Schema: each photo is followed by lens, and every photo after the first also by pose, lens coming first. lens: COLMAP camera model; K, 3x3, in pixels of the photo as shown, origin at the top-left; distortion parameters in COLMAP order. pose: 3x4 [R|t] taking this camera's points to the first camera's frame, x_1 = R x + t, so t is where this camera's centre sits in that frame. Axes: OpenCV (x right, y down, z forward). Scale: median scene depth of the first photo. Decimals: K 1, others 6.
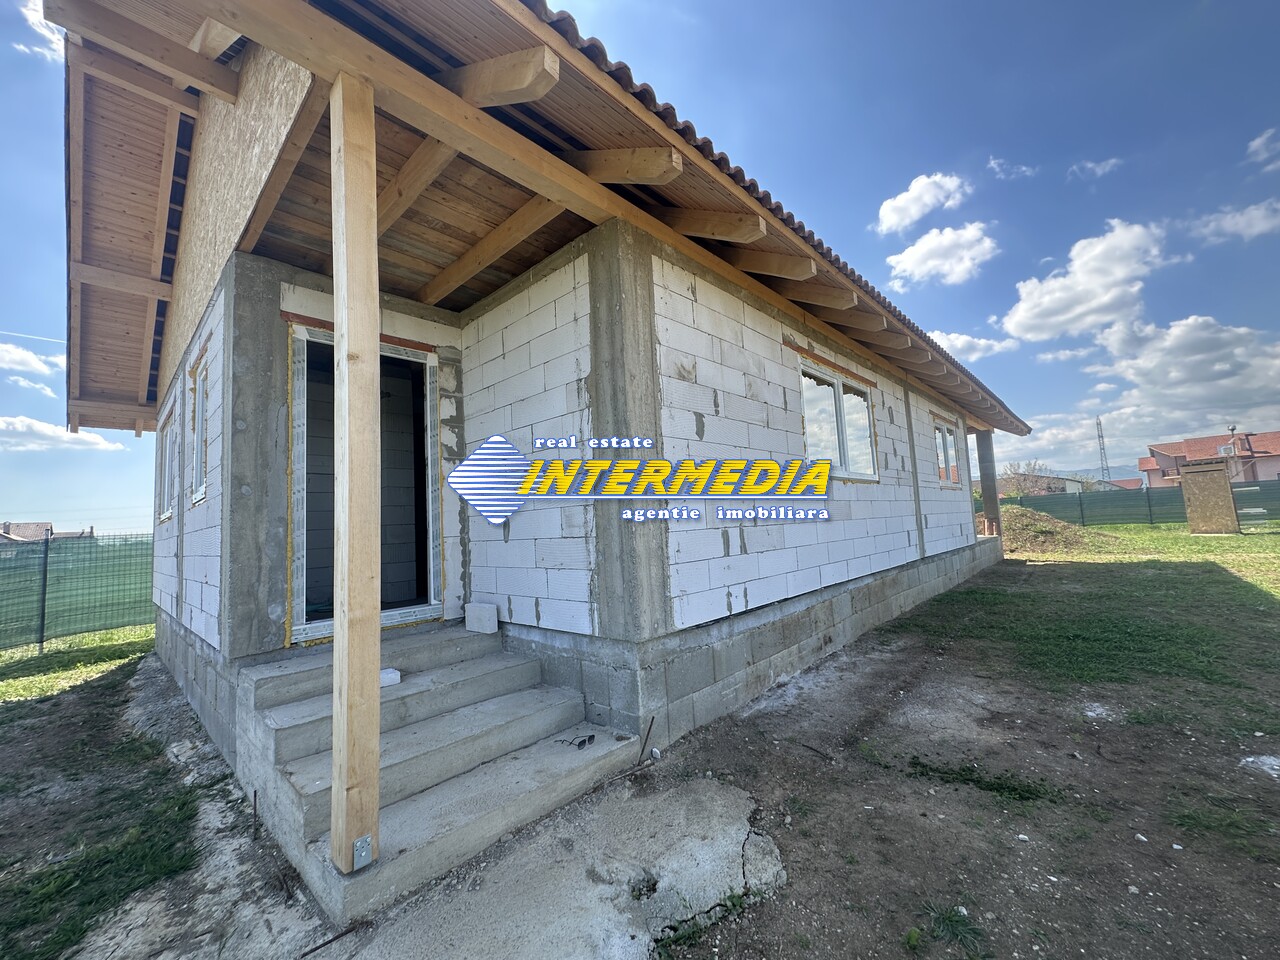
lens RADIAL K [[509.1, 0, 640.2], [0, 509.1, 481.2], [0, 0, 1]] dist [-0.001732, 0.000357]
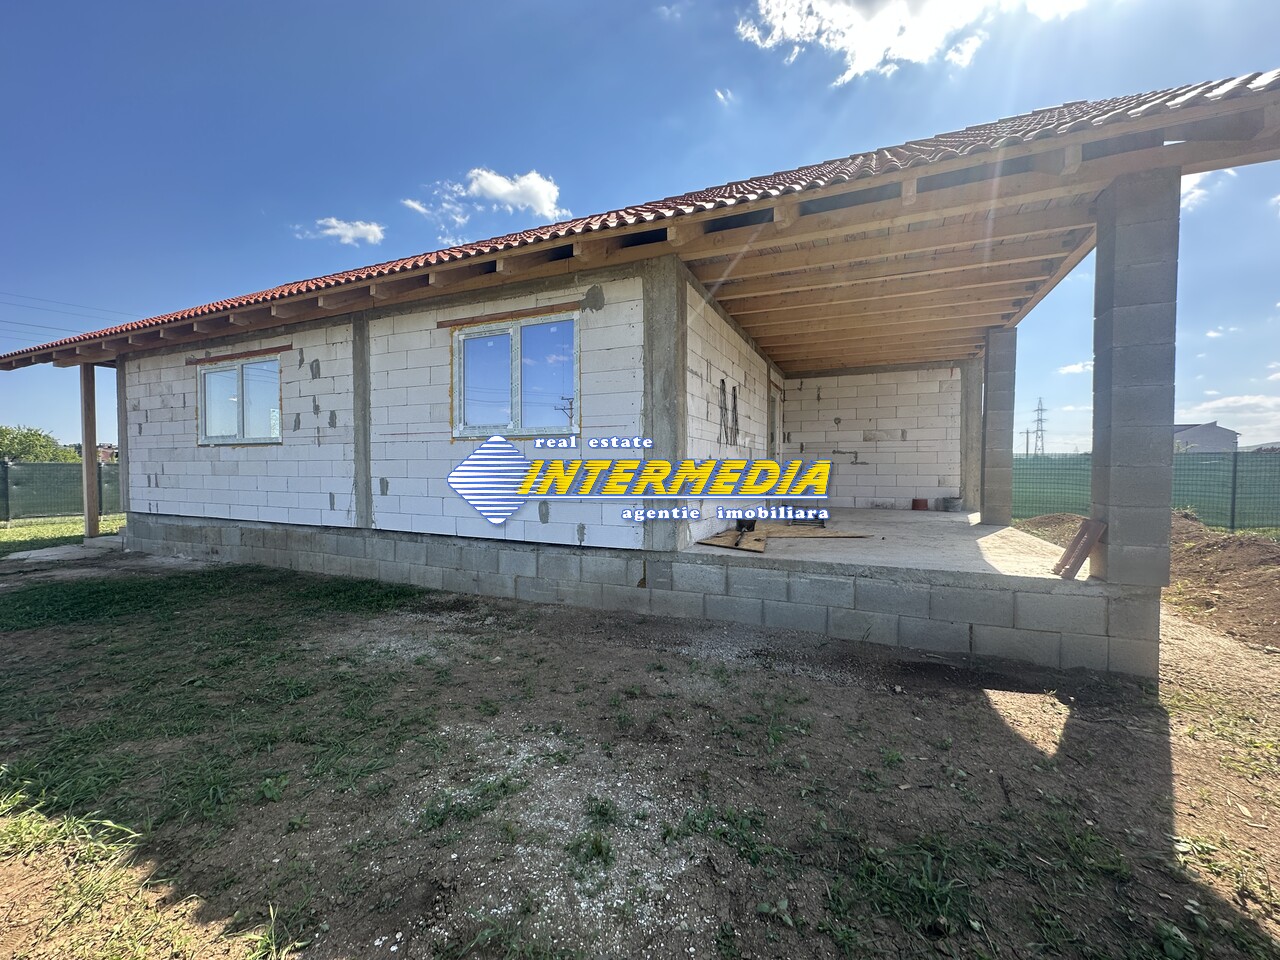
lens RADIAL K [[509.1, 0, 640.2], [0, 509.1, 482.7], [0, 0, 1]] dist [-0.001732, 0.000357]
pose [[0.324690, 0.075548, -0.942798, 2.248448], [0.062586, 0.992904, 0.101117, 0.030279], [0.943748, -0.091838, 0.317658, 1.764421]]
